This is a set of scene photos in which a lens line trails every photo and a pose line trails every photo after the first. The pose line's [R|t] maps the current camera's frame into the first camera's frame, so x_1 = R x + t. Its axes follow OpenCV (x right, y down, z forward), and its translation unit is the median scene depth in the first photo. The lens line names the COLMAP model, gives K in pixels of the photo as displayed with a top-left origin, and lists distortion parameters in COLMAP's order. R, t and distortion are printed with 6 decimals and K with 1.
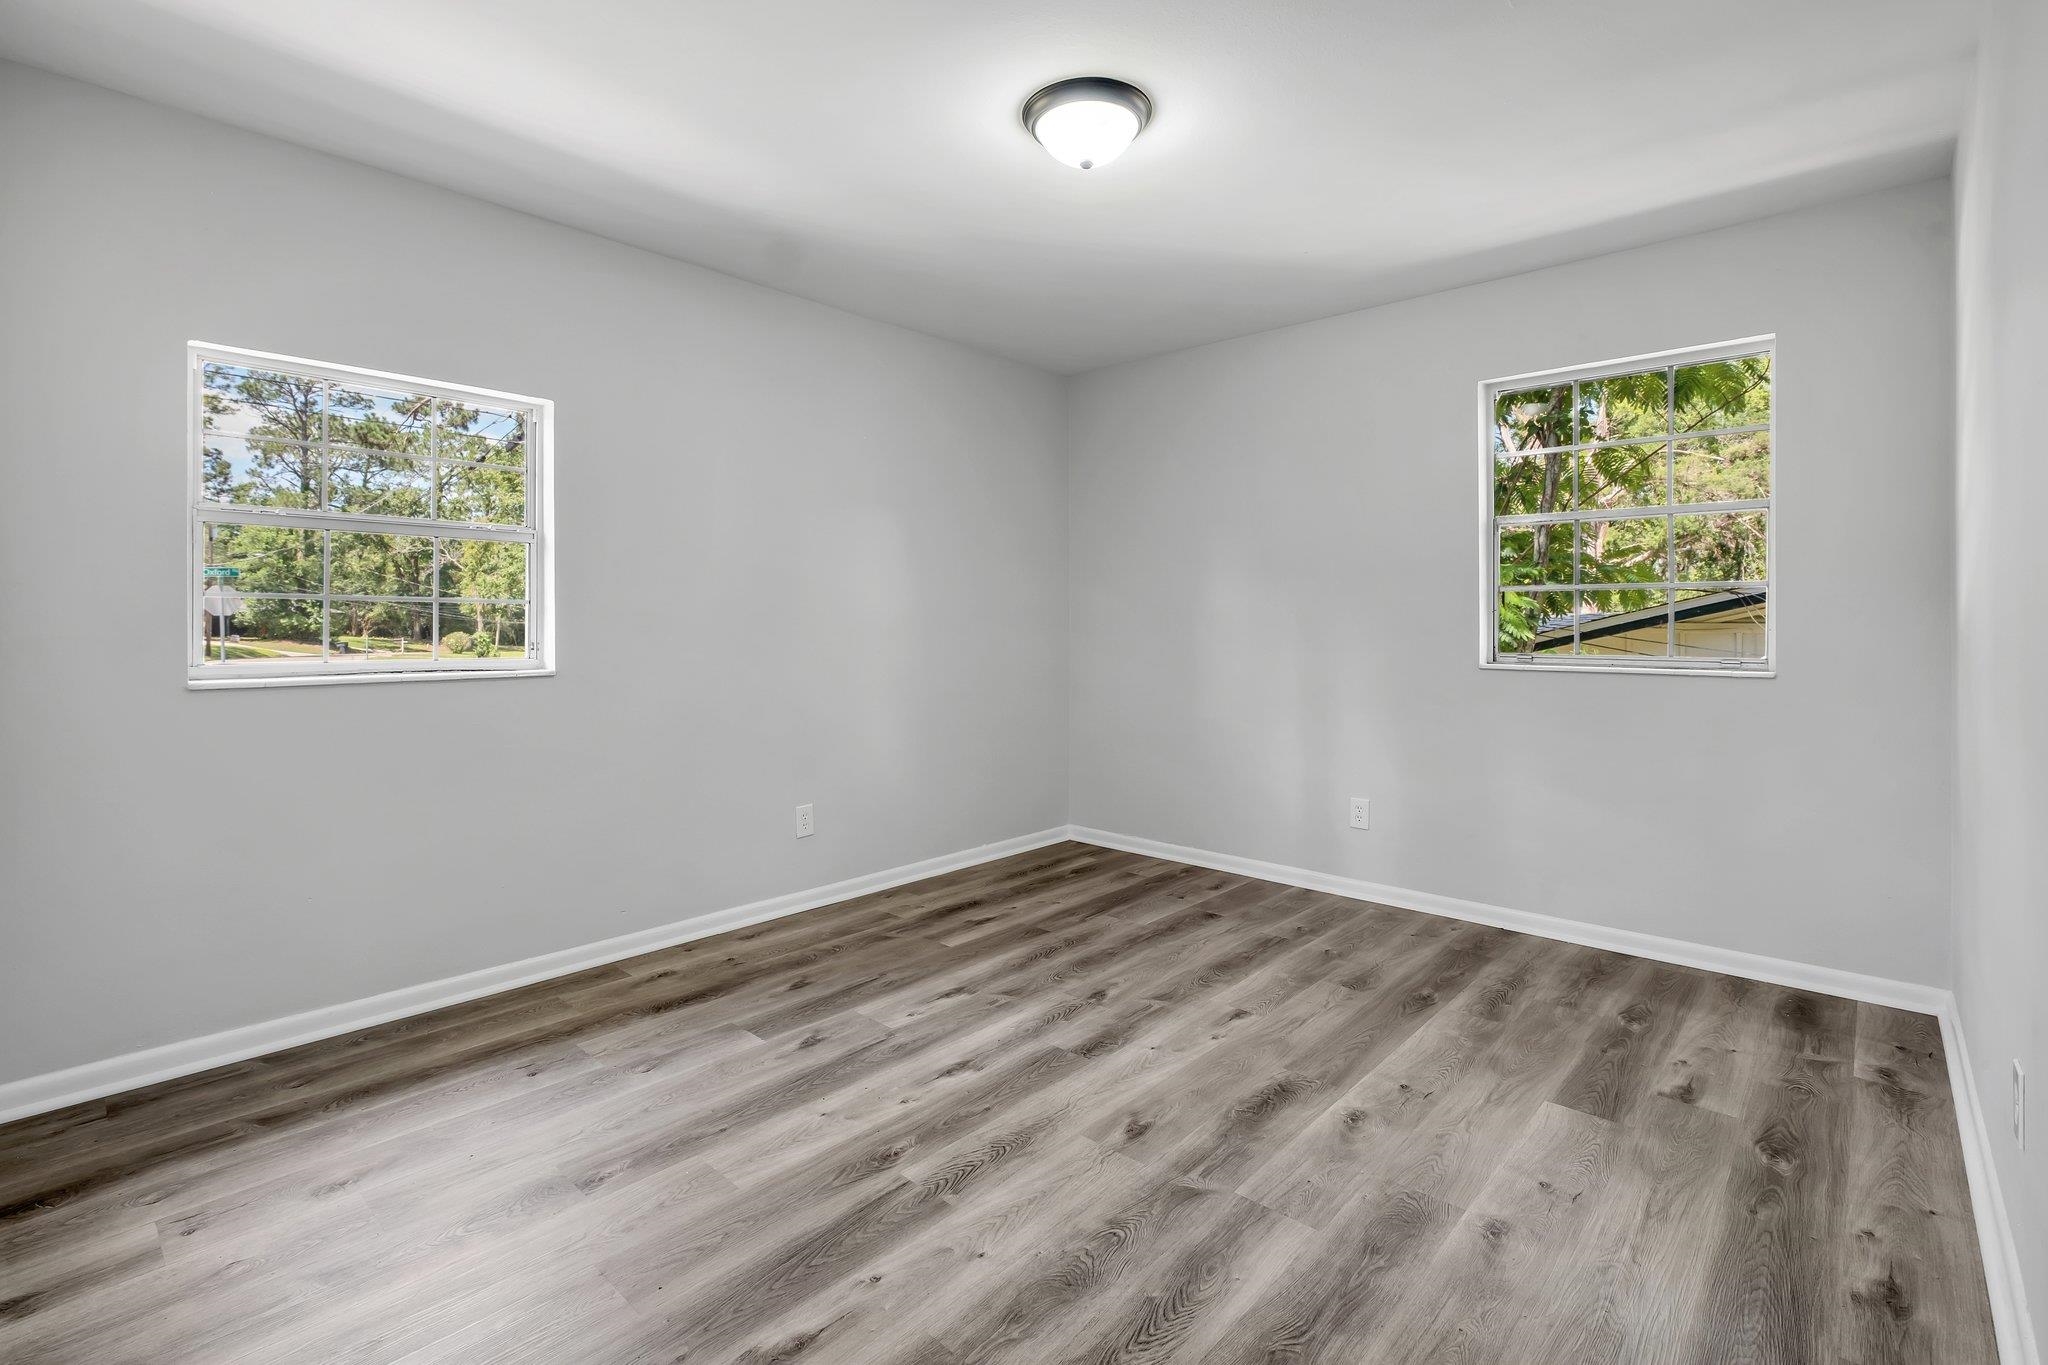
lens RADIAL K [[949.2, 0, 1019.2], [0, 949.2, 619.8], [0, 0, 1]] dist [0.000775, 0.000104]
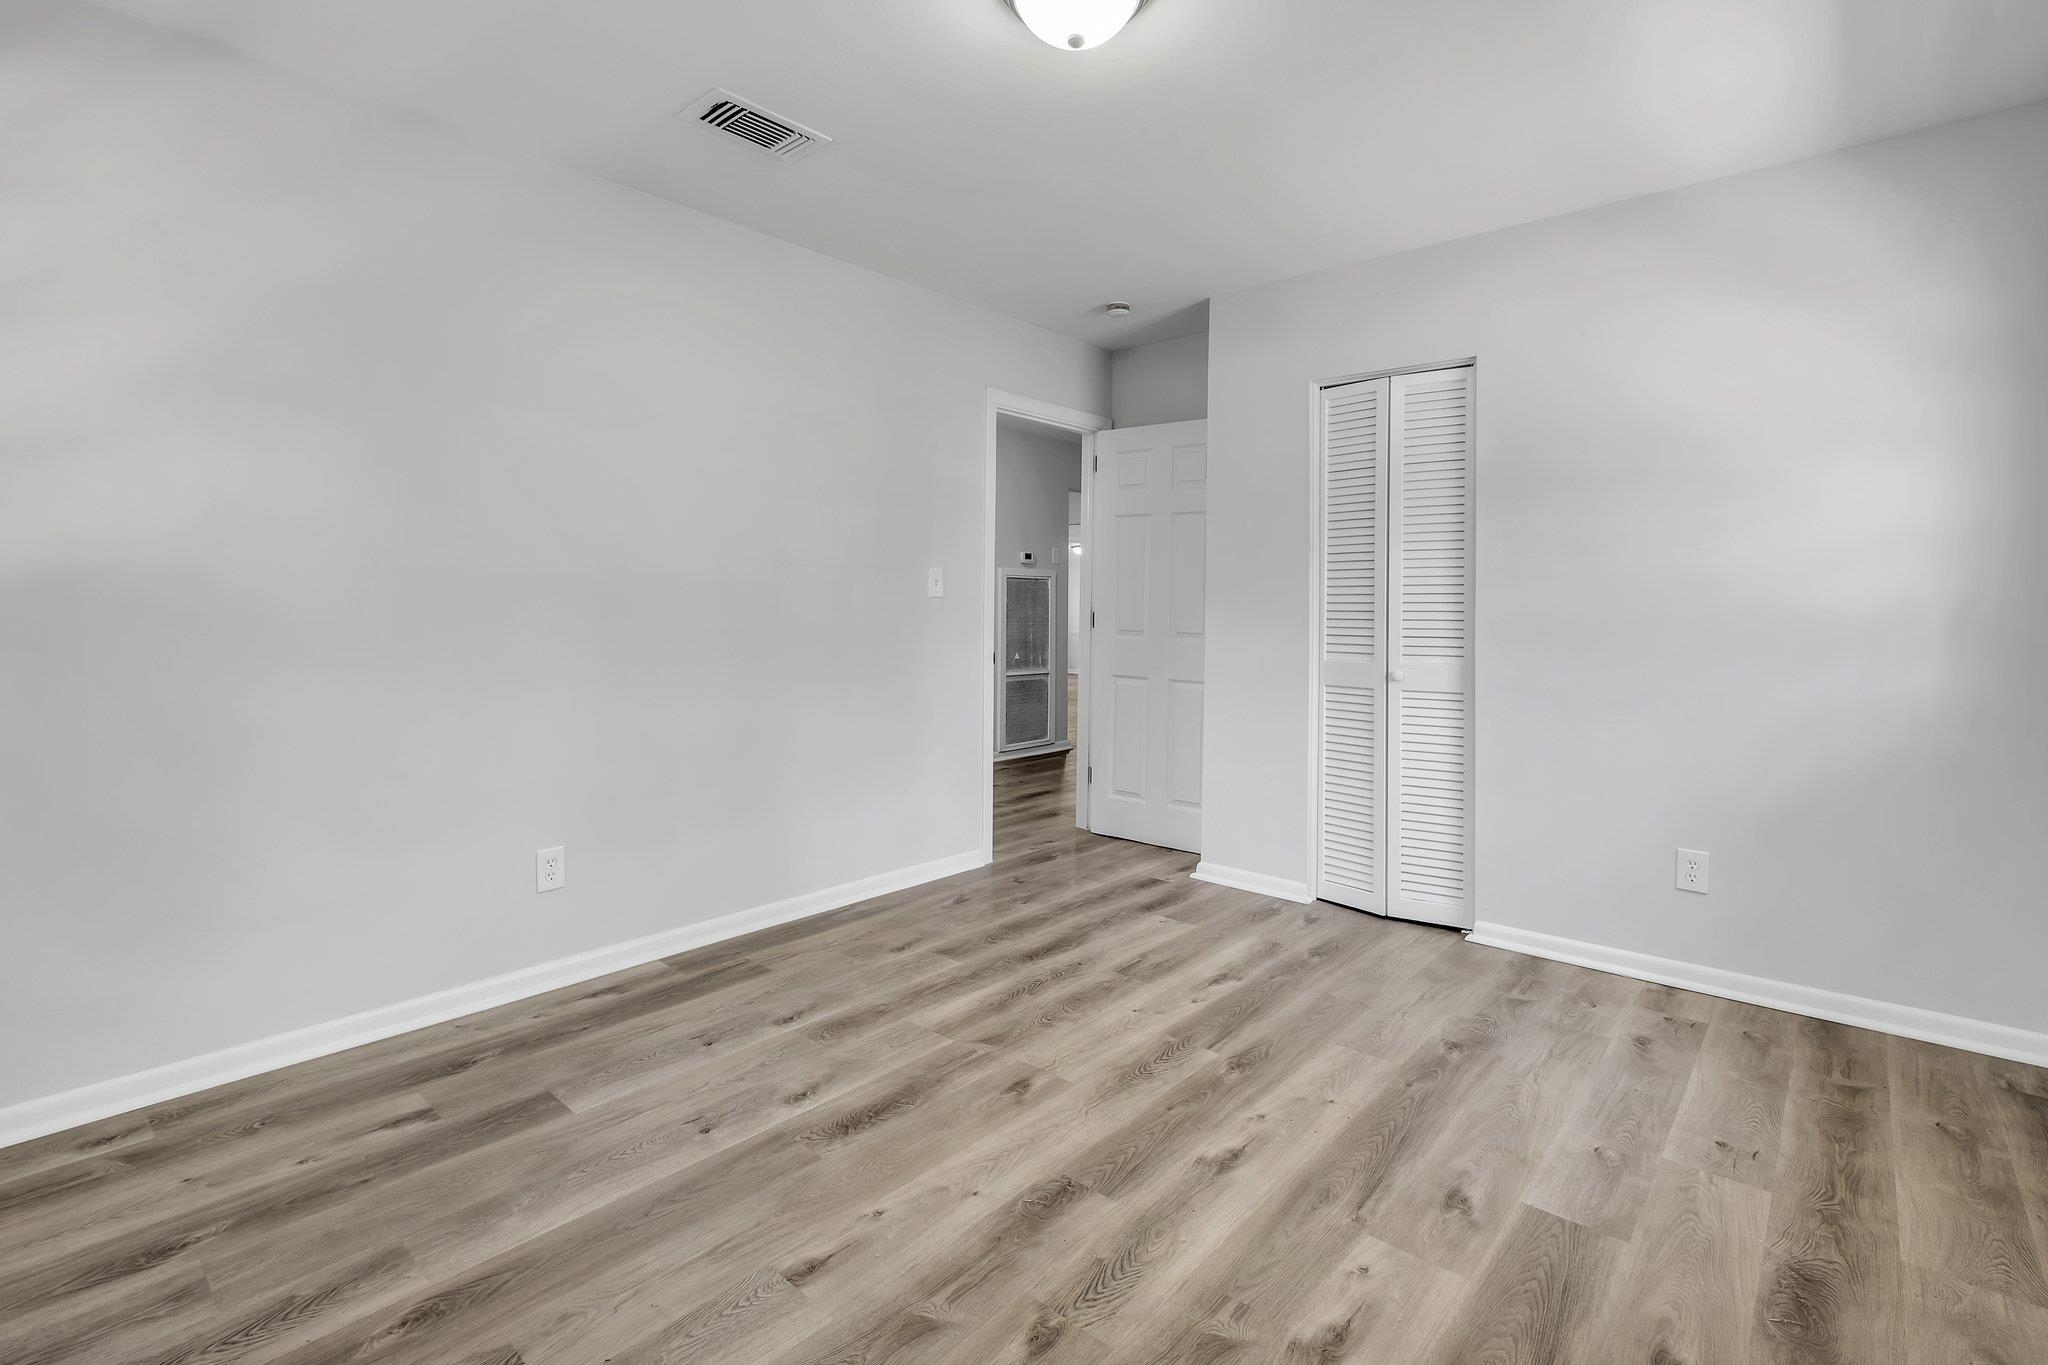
lens RADIAL K [[949.2, 0, 1019.2], [0, 949.2, 619.8], [0, 0, 1]] dist [0.000775, 0.000104]
pose [[-0.999799, -0.008149, -0.018310, 0.137188], [-0.008330, 0.999917, 0.009820, 0.008623], [0.018228, 0.009971, -0.999784, 1.898840]]
